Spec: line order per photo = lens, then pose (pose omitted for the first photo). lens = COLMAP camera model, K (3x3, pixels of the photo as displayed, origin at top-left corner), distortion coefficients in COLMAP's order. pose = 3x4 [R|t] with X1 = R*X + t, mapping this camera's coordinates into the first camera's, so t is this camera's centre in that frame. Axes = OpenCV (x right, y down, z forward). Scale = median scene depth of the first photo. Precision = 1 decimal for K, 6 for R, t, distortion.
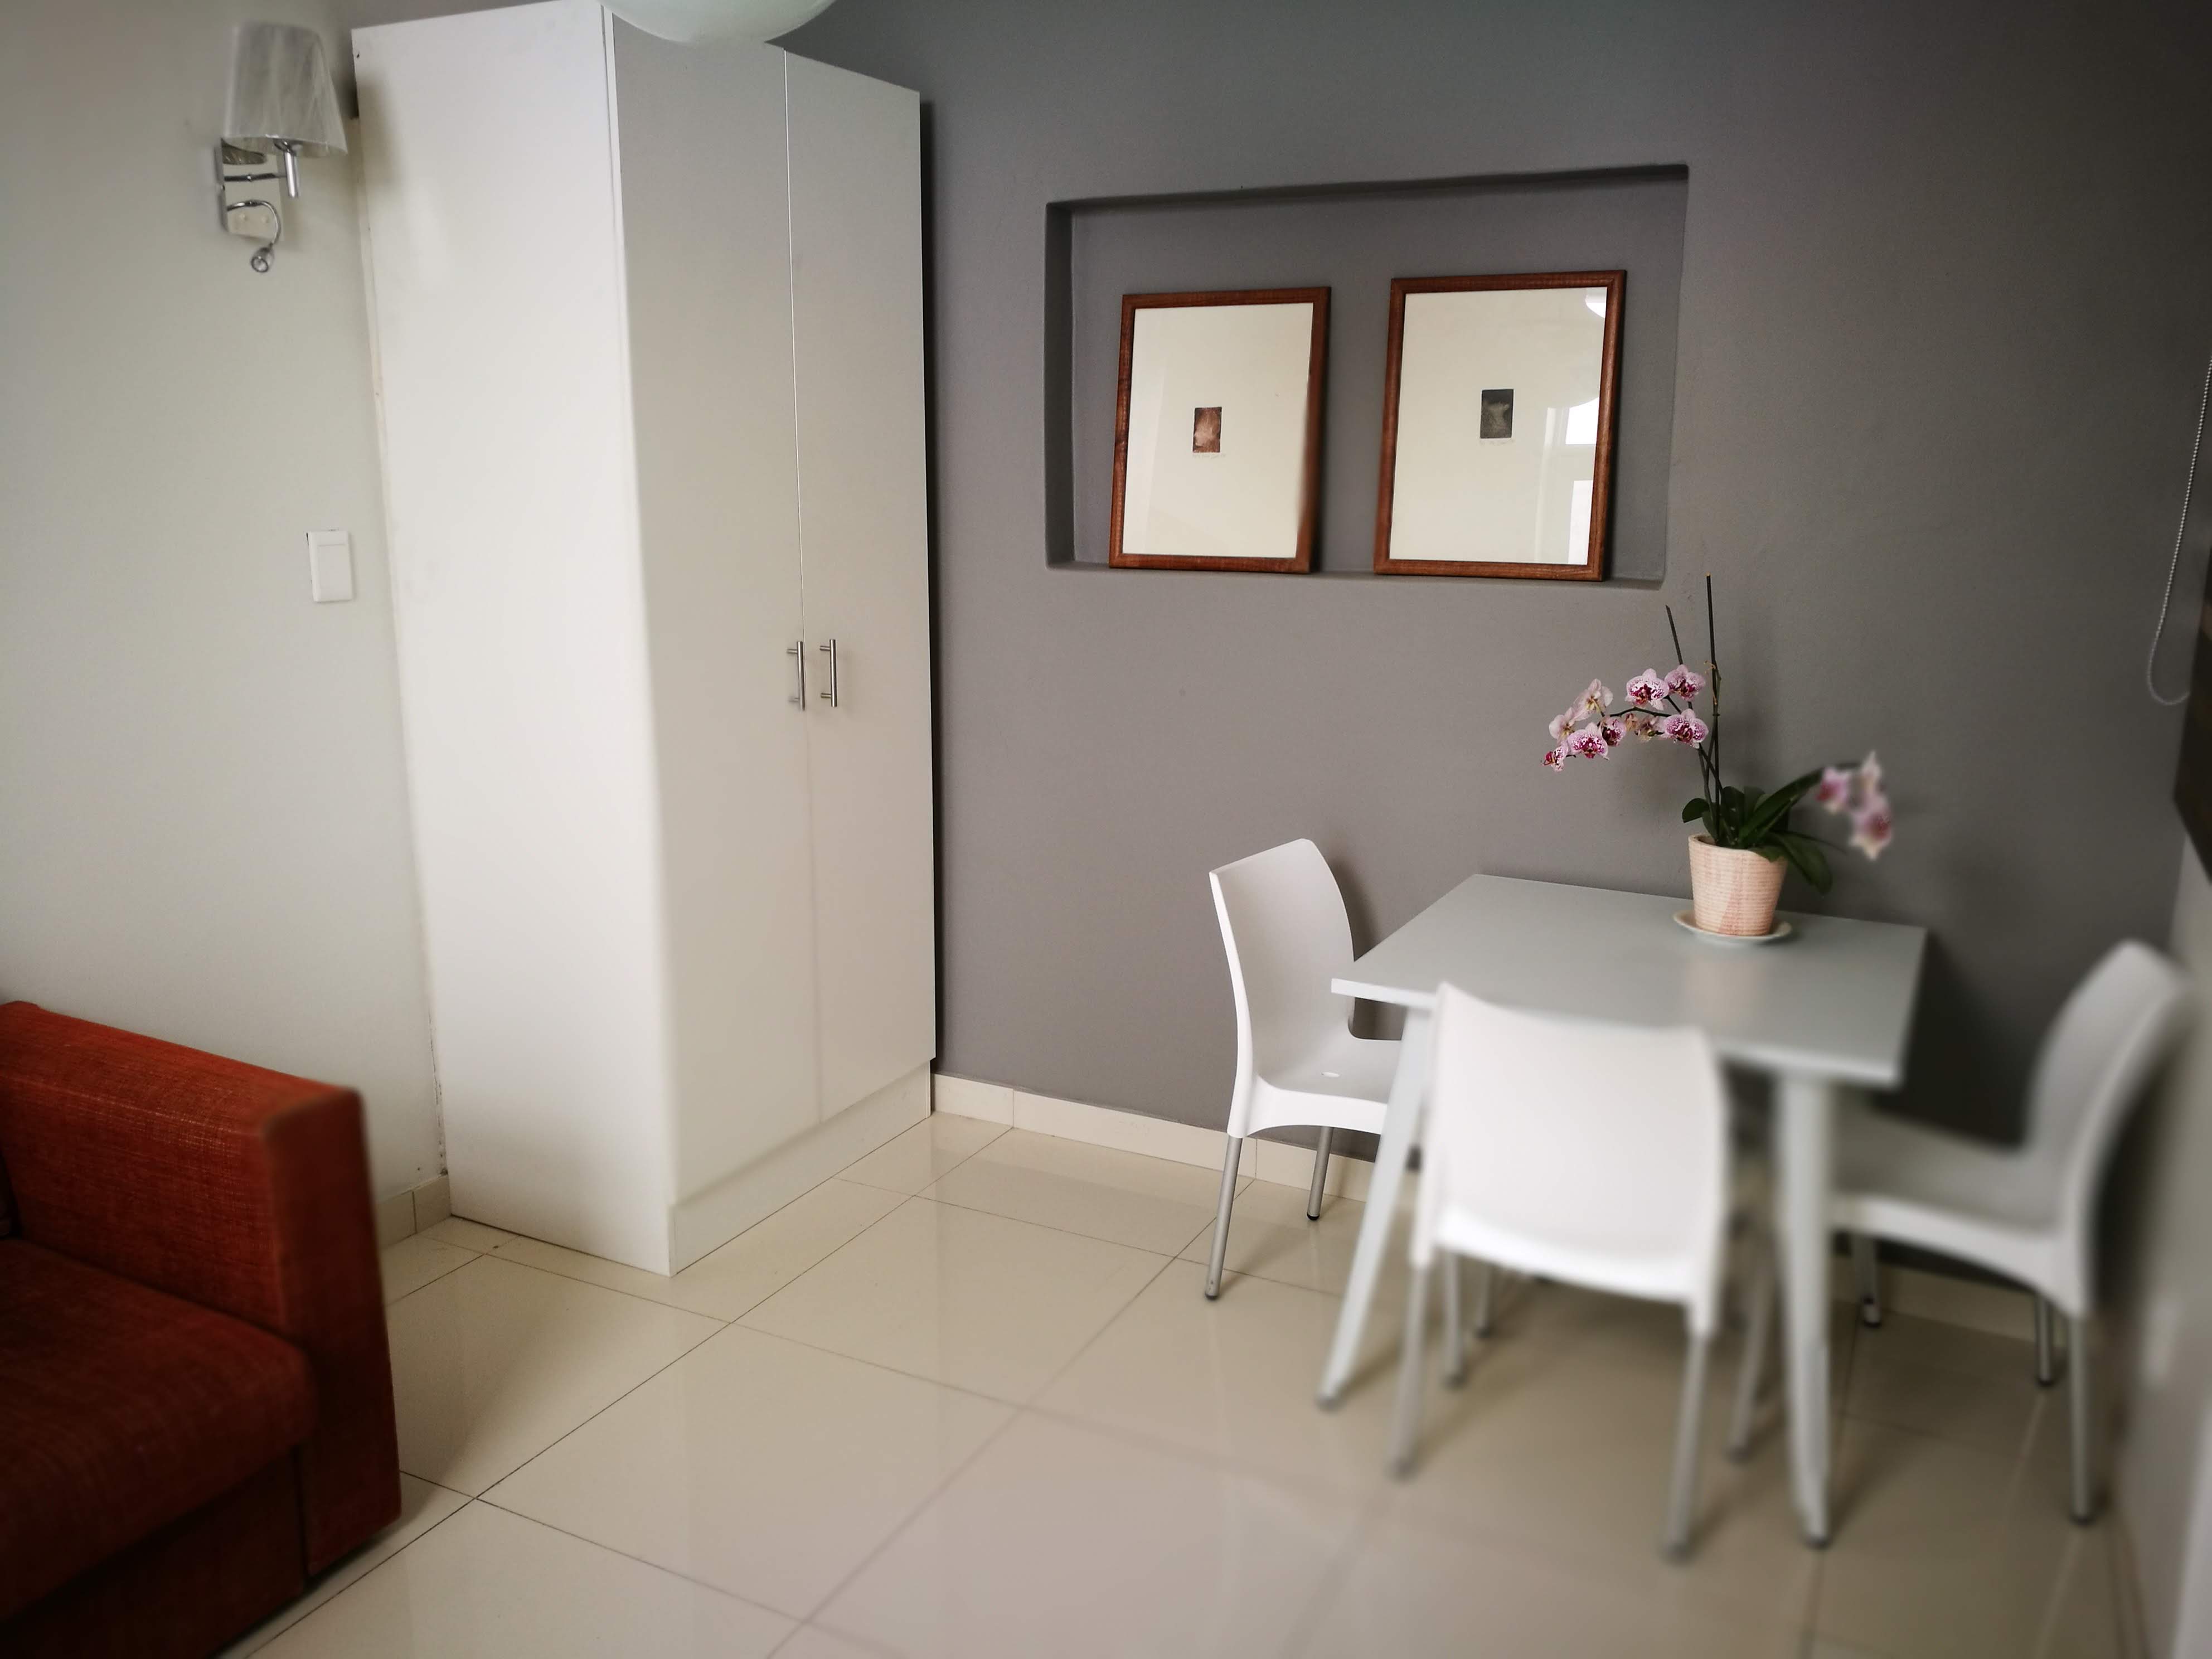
lens RADIAL K [[1744.8, 0, 1098.9], [0, 1744.8, 818.8], [0, 0, 1]] dist [0.010483, 0.019692]
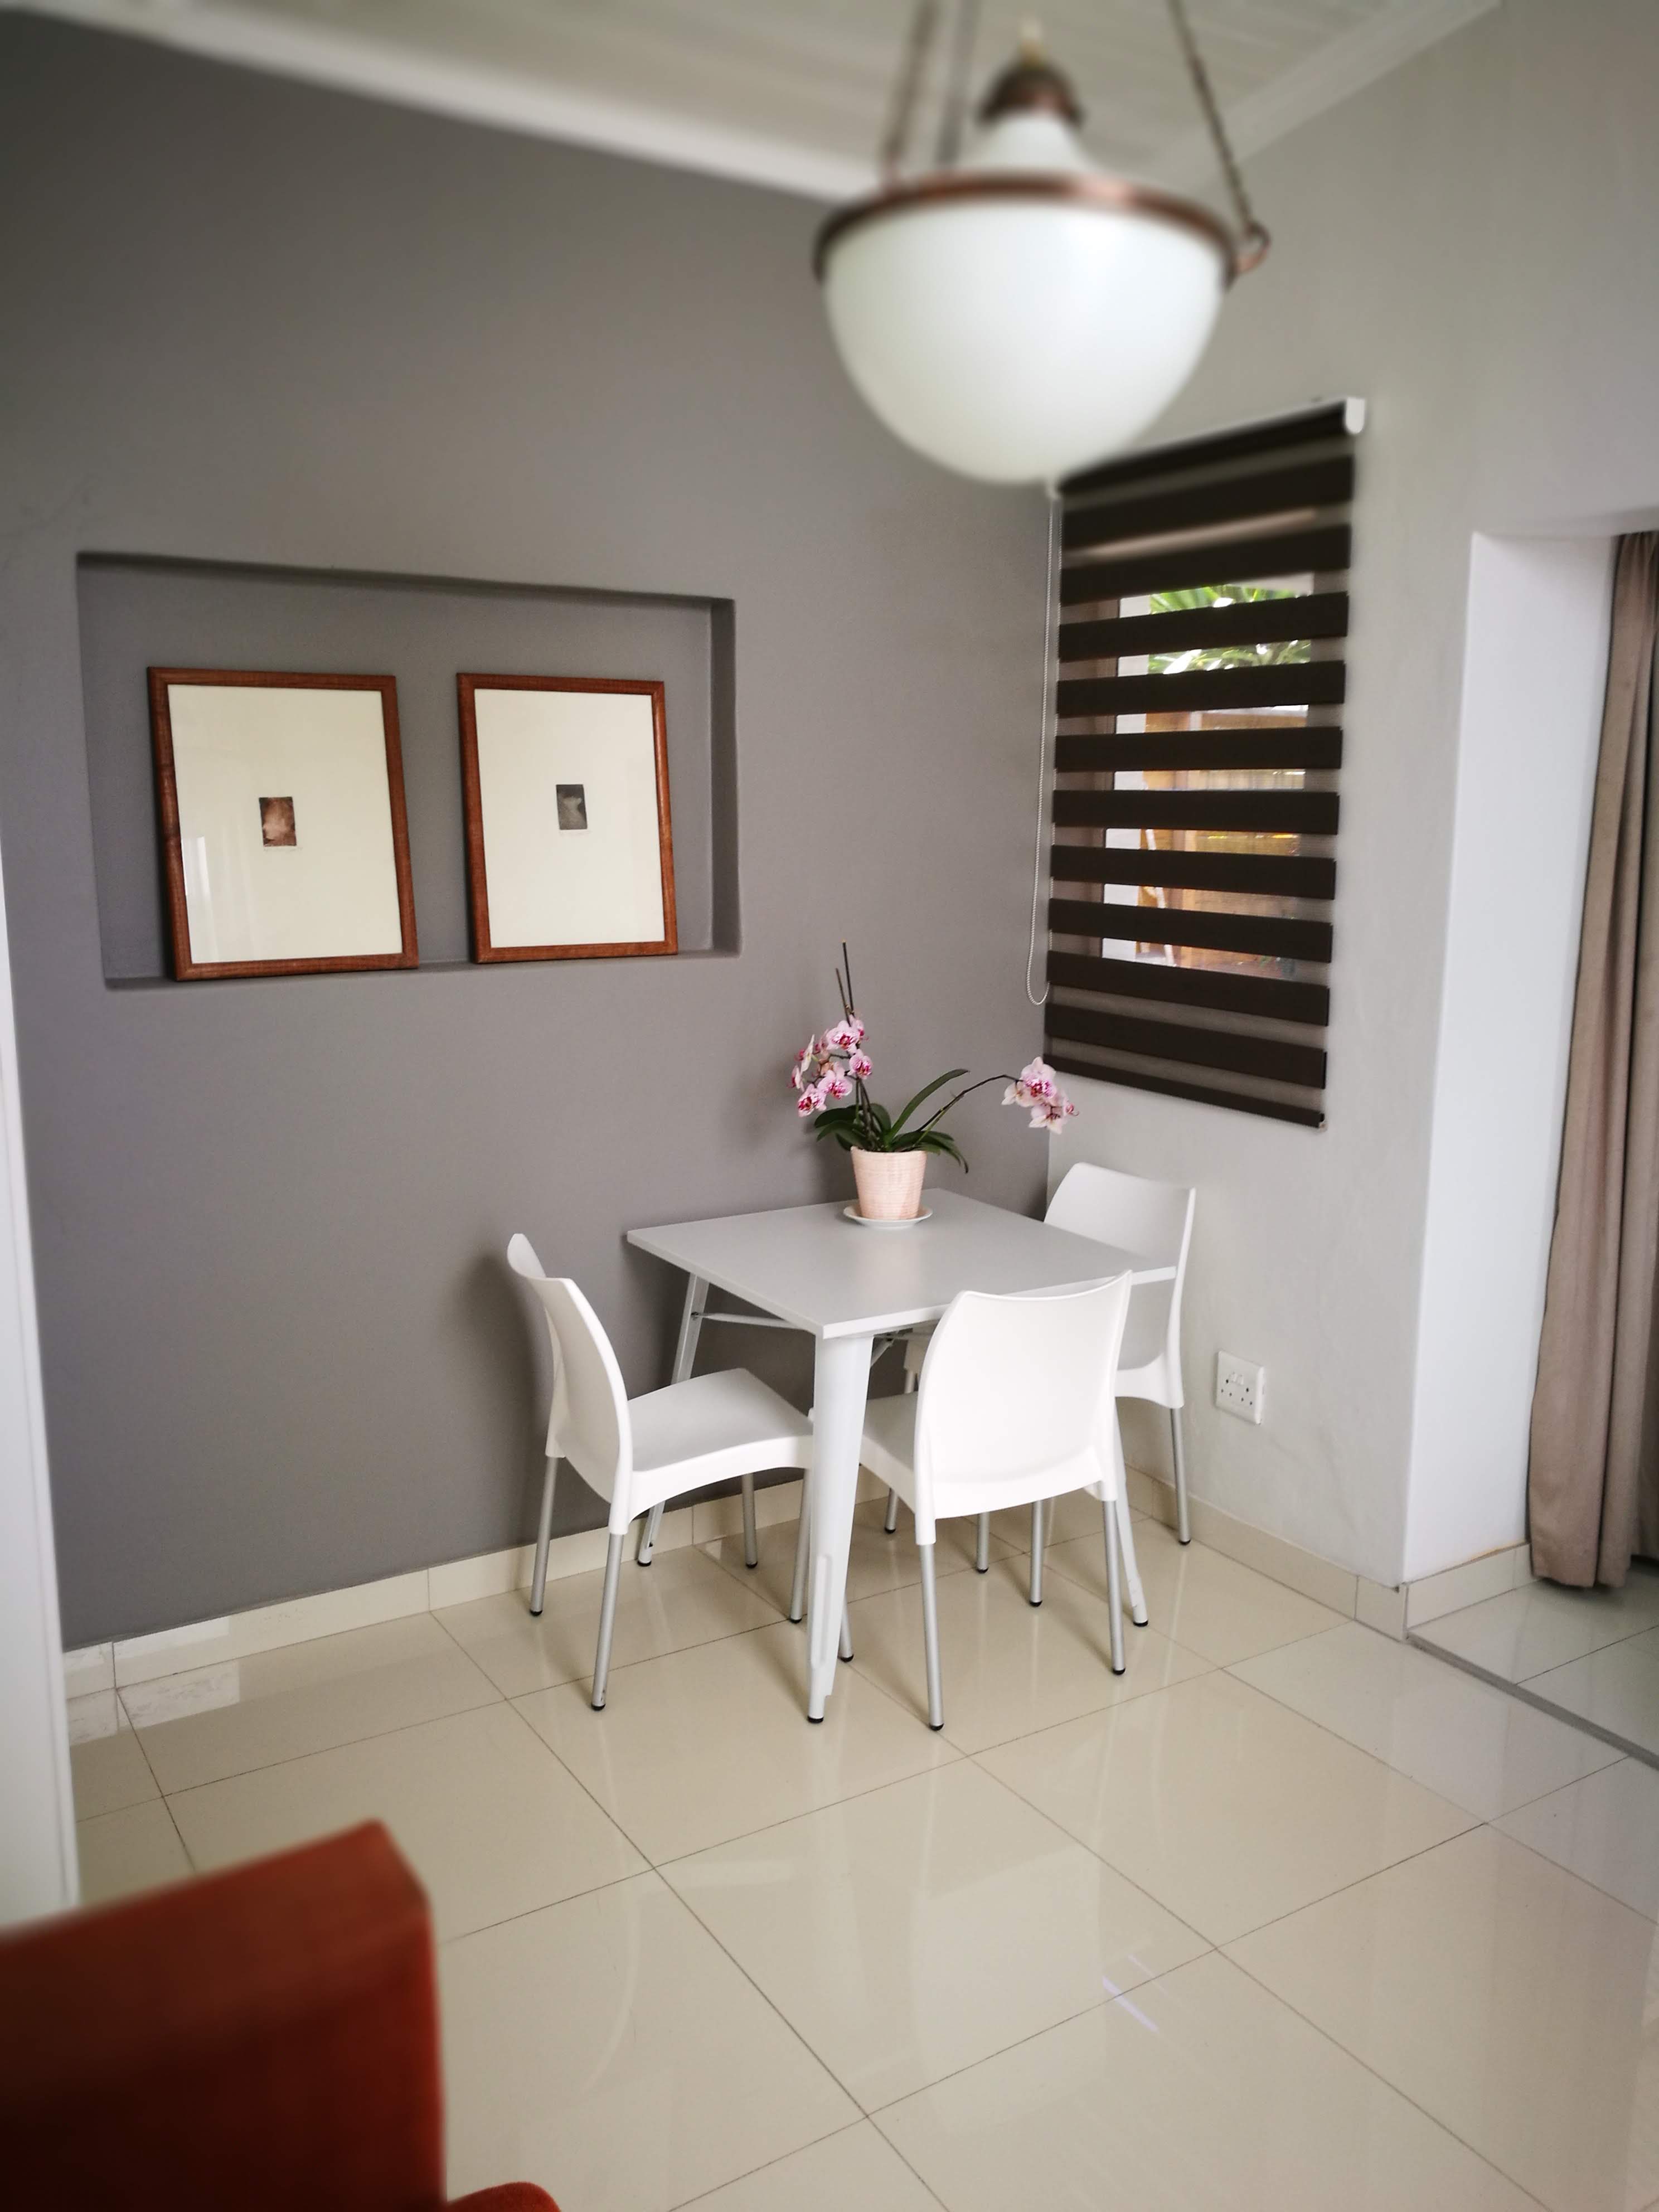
lens RADIAL K [[1744.8, 0, 822.5], [0, 1744.8, 1118.2], [0, 0, 1]] dist [0.010483, 0.019692]
pose [[0.523612, -0.140534, 0.840286, -0.597131], [0.191581, 0.980463, 0.044597, -0.061093], [-0.830137, 0.137631, 0.540306, 0.310643]]
